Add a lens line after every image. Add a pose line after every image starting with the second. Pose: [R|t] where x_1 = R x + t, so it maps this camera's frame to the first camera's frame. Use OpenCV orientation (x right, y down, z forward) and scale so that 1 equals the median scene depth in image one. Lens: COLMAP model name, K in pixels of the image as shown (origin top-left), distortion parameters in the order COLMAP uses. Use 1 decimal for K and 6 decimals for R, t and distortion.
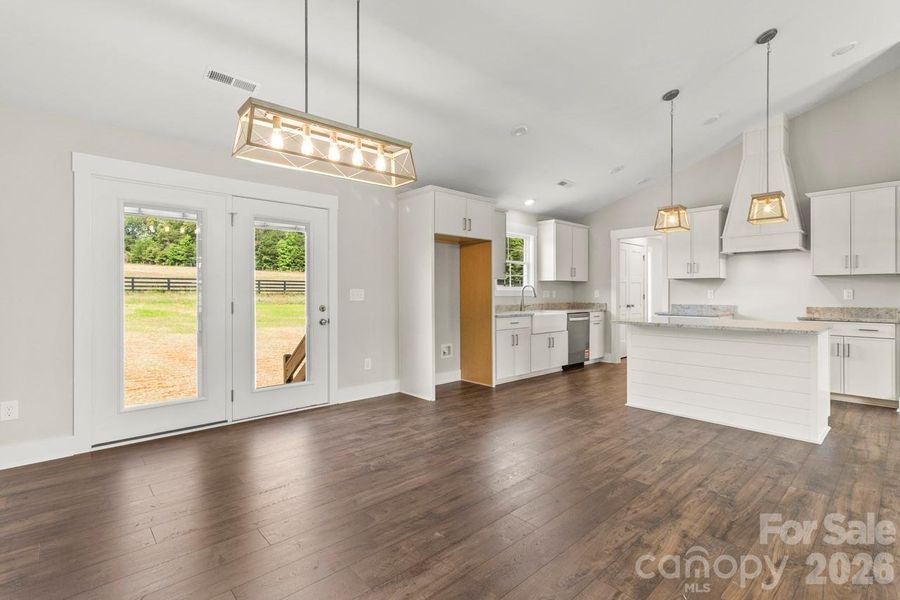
lens RADIAL K [[412.4, 0, 461.5], [0, 412.4, 294.1], [0, 0, 1]] dist [-0.000255, 0.000069]
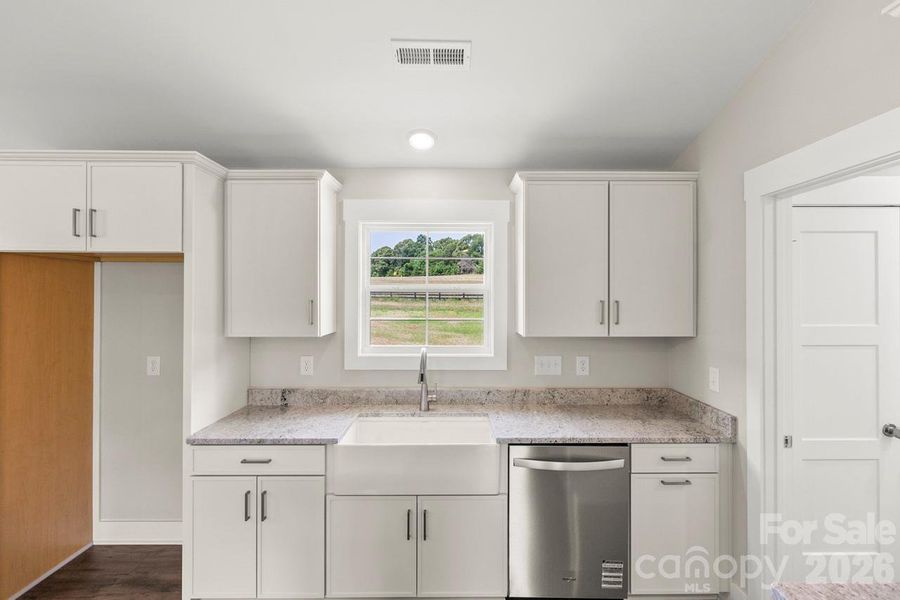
lens RADIAL K [[412.4, 0, 461.5], [0, 412.4, 294.1], [0, 0, 1]] dist [-0.000255, 0.000069]
pose [[0.741942, -0.001592, -0.670462, 0.498937], [-0.005295, 0.999952, -0.008234, -0.078350], [0.670443, 0.009659, 0.741898, 0.796178]]
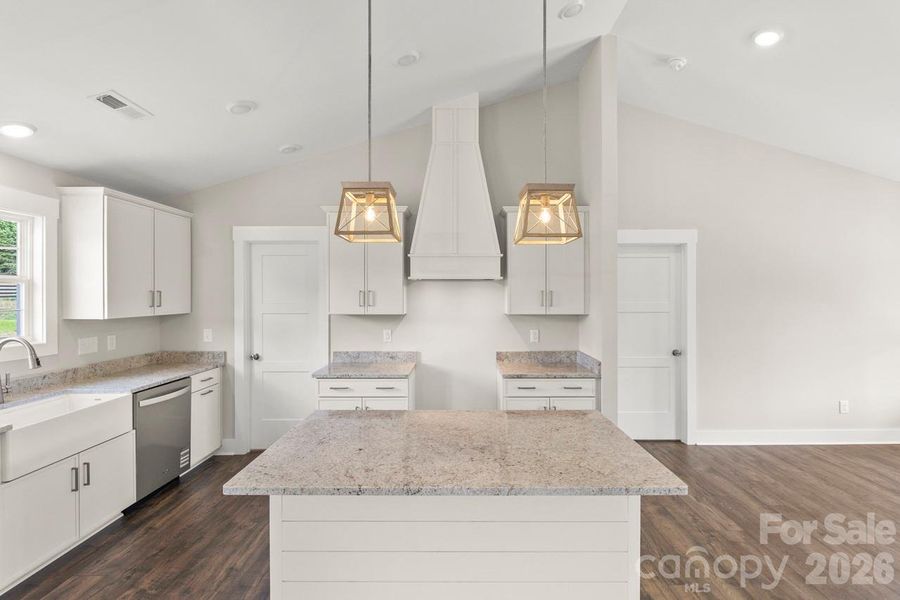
lens RADIAL K [[427.5, 0, 452.6], [0, 427.5, 296.0], [0, 0, 1]] dist [-0.002324, -0.000784]
pose [[0.689995, -0.001258, 0.723813, 0.171409], [0.002330, 0.999997, -0.000484, -0.066999], [-0.723811, 0.002020, 0.689996, 0.446341]]
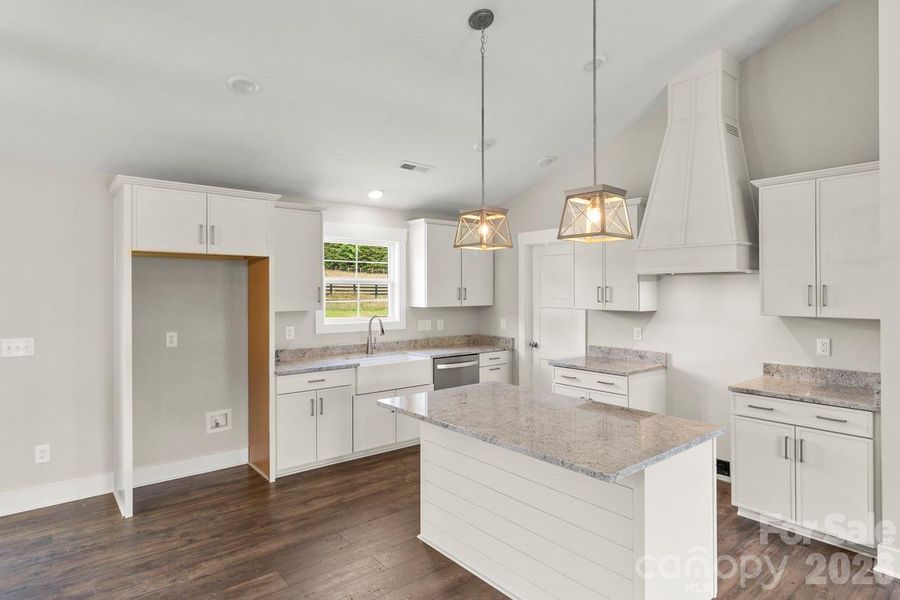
lens RADIAL K [[493.7, 0, 462.4], [0, 493.7, 292.1], [0, 0, 1]] dist [-0.002147, -0.000999]
pose [[0.998939, 0.000520, -0.046051, 0.374532], [-0.000578, 0.999999, -0.001254, -0.066329], [0.046051, 0.001279, 0.998938, 0.213634]]
